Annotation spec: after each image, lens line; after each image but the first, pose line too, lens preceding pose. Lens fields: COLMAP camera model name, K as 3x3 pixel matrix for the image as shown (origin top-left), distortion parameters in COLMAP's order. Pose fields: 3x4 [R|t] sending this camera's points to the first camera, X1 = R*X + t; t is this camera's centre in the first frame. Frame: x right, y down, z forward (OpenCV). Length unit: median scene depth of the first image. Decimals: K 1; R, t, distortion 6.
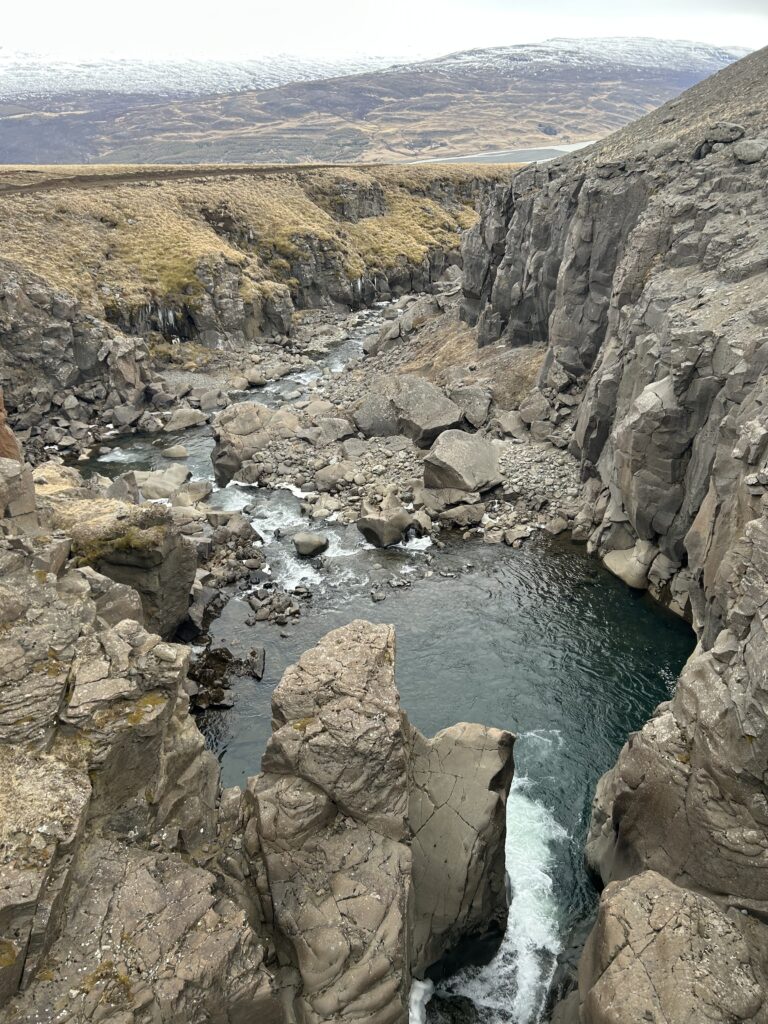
lens RADIAL K [[760.1, 0, 384.0], [0, 760.1, 512.0], [0, 0, 1]] dist [0.043527, -0.052364]
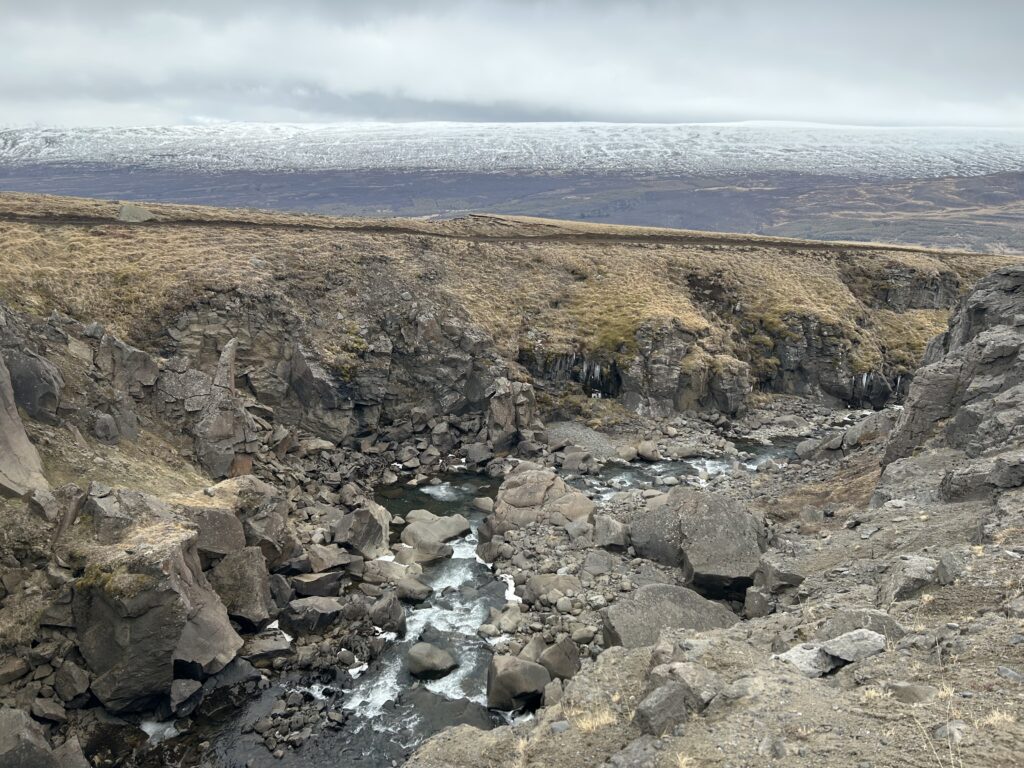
lens RADIAL K [[760.1, 0, 512.0], [0, 760.1, 384.0], [0, 0, 1]] dist [0.043527, -0.052364]
pose [[0.788759, 0.201830, -0.580624, 0.190212], [-0.329446, 0.936247, -0.122094, -0.080364], [0.518965, 0.287587, 0.804965, 0.156847]]
